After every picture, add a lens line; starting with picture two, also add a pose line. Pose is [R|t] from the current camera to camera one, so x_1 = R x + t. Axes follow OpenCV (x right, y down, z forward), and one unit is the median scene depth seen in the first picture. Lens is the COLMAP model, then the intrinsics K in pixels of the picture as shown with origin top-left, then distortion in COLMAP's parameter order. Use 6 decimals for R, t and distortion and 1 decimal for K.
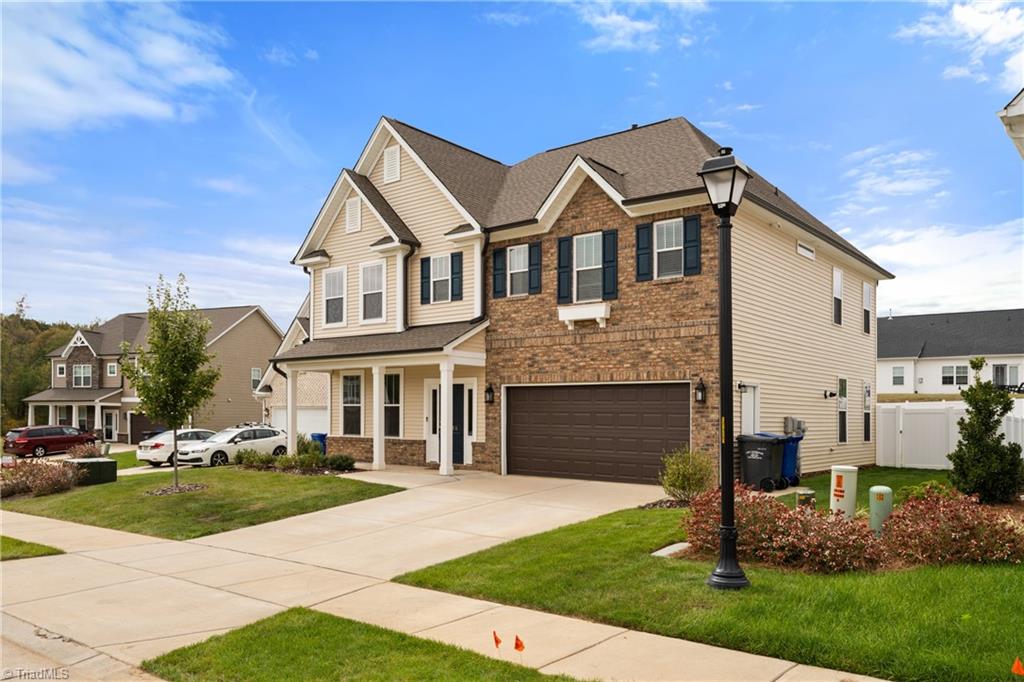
lens RADIAL K [[765.7, 0, 512.0], [0, 765.7, 341.0], [0, 0, 1]] dist [-0.003131, -0.000538]
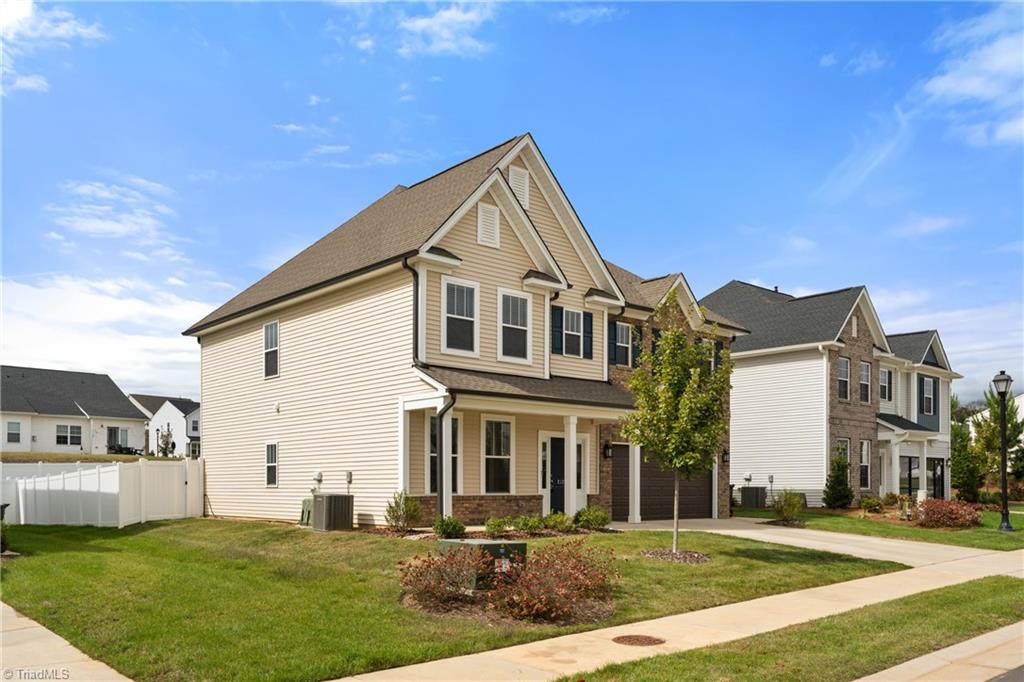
lens RADIAL K [[818.1, 0, 512.0], [0, 818.1, 341.0], [0, 0, 1]] dist [0.001520, -0.000037]
pose [[0.146615, 0.159752, 0.976209, -1.105402], [-0.089178, 0.984989, -0.147795, 0.091781], [-0.985166, -0.065387, 0.158661, 0.864960]]
